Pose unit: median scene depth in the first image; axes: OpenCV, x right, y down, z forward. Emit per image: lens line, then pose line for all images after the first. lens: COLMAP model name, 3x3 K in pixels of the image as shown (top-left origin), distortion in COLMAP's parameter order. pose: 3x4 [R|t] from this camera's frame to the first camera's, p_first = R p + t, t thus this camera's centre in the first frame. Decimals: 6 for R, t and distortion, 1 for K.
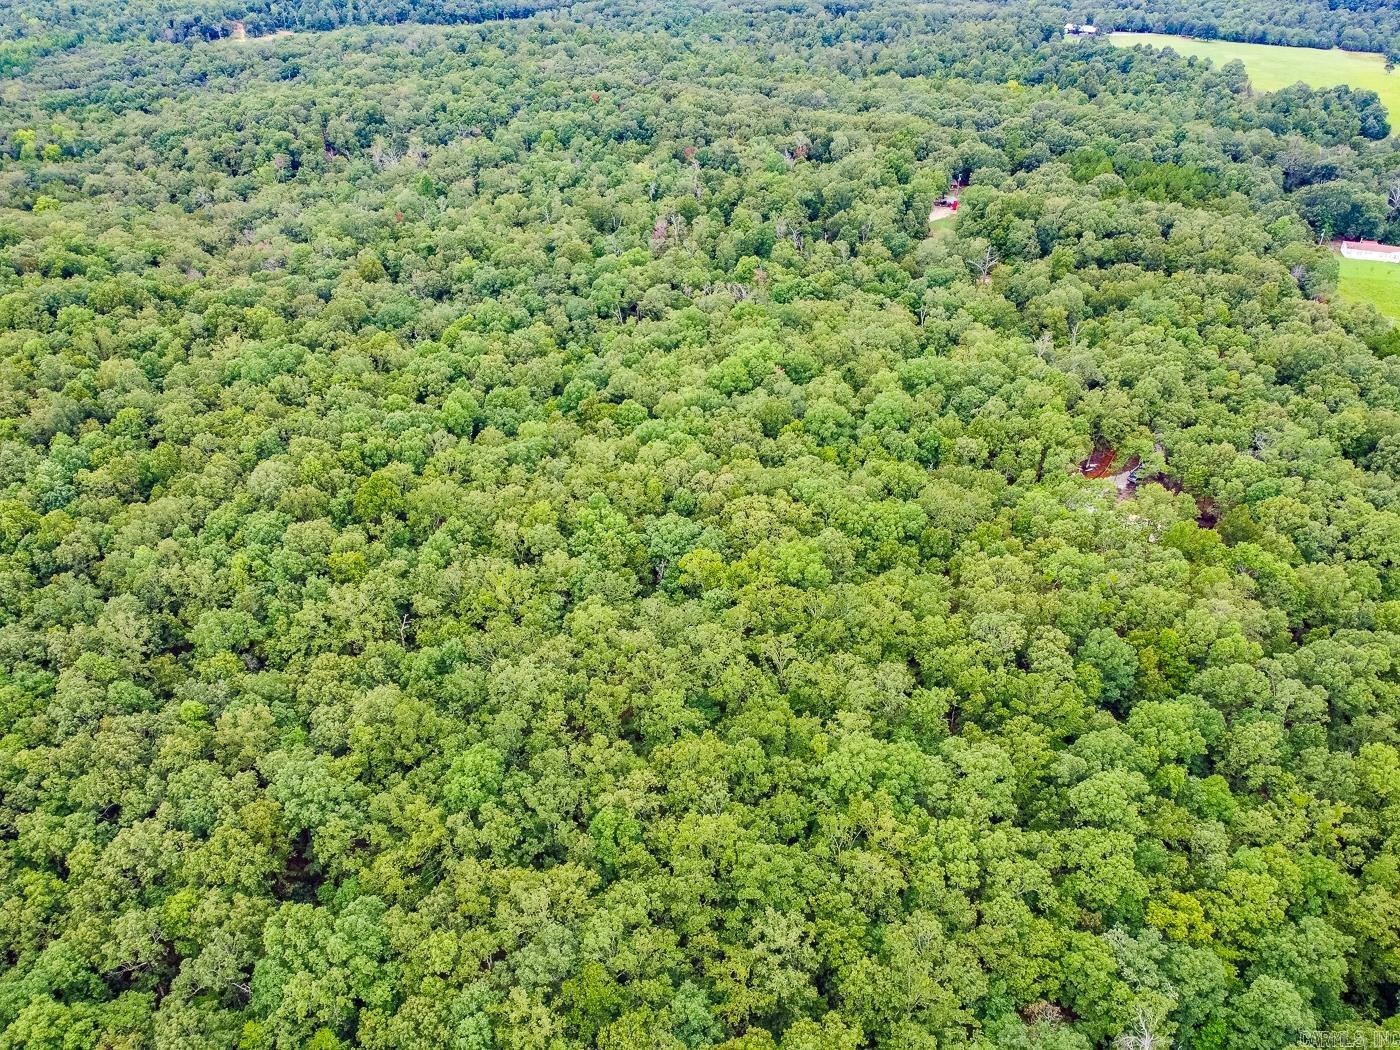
lens RADIAL K [[1040.0, 0, 702.6], [0, 1040.0, 524.3], [0, 0, 1]] dist [0.013547, -0.013235]
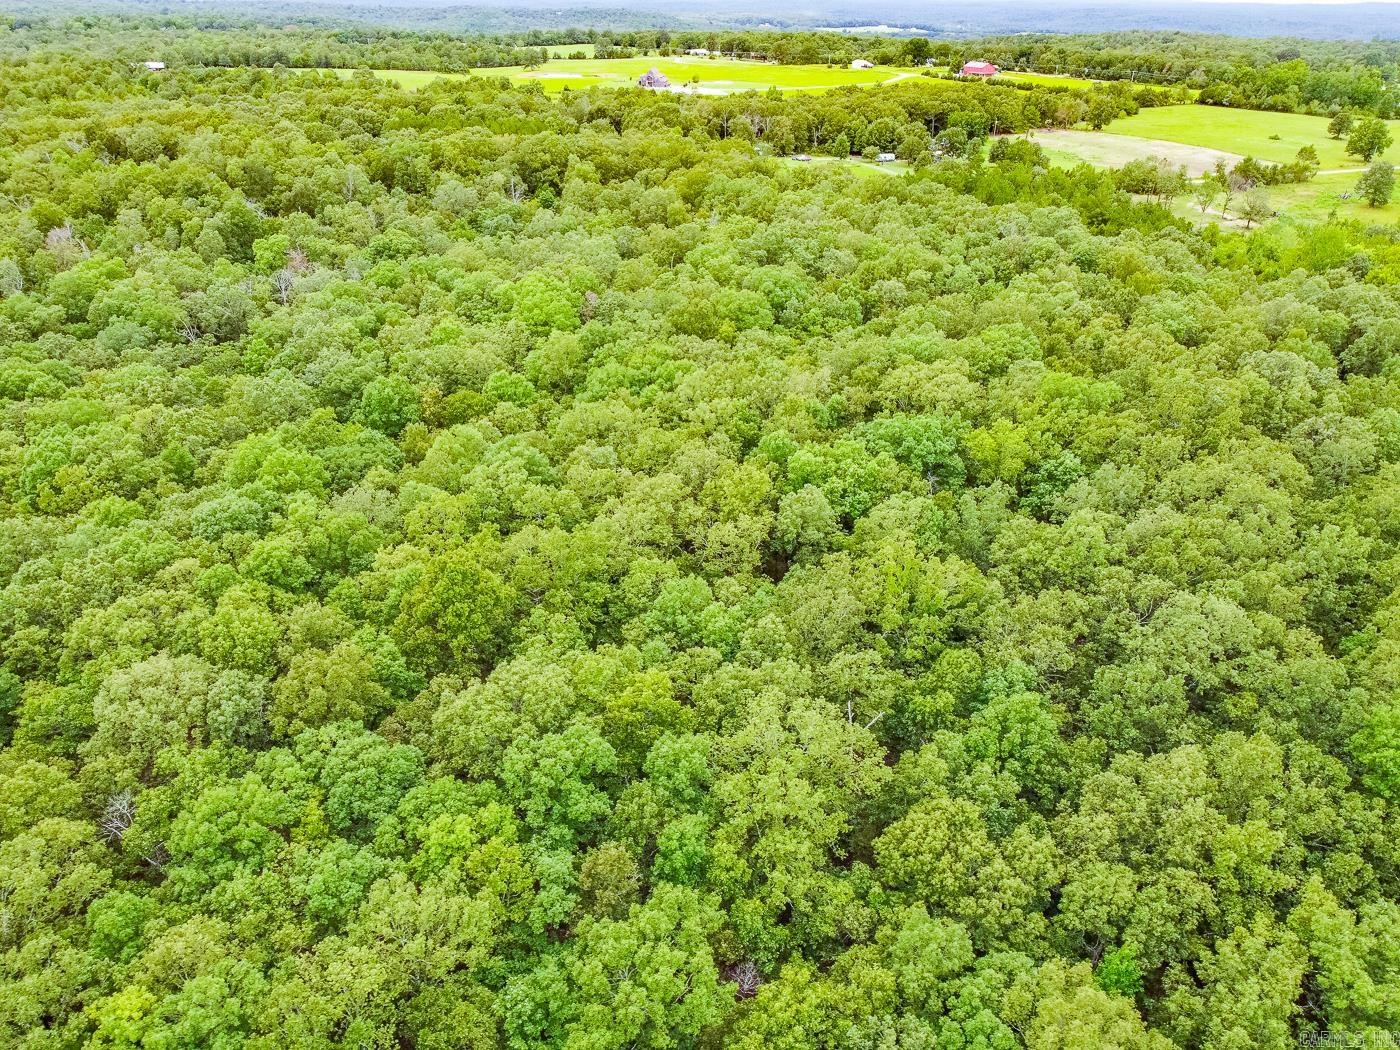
lens RADIAL K [[1040.0, 0, 696.8], [0, 1040.0, 530.6], [0, 0, 1]] dist [0.013547, -0.013235]
pose [[0.601826, -0.369672, 0.707918, -0.353742], [0.418820, 0.900839, 0.114361, -0.041991], [-0.679997, 0.227665, 0.696974, 0.373454]]
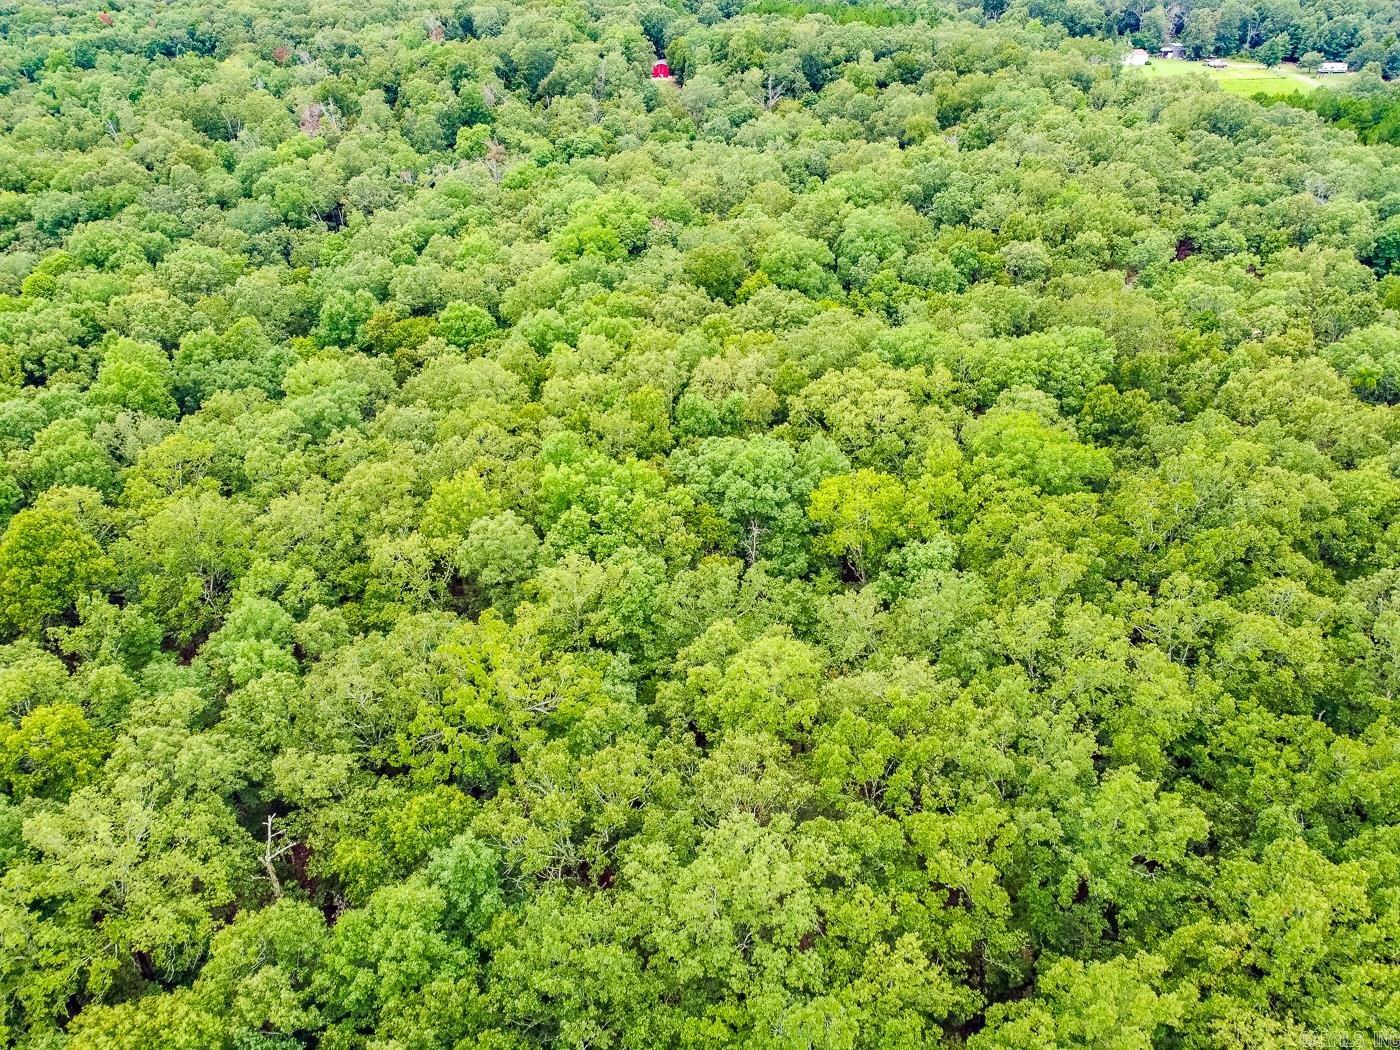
lens RADIAL K [[1040.0, 0, 701.1], [0, 1040.0, 524.6], [0, 0, 1]] dist [0.013547, -0.013235]
pose [[0.897894, -0.257221, 0.357246, -0.136940], [0.255733, 0.965332, 0.052296, 0.001981], [-0.358312, 0.044404, 0.932545, 0.315606]]
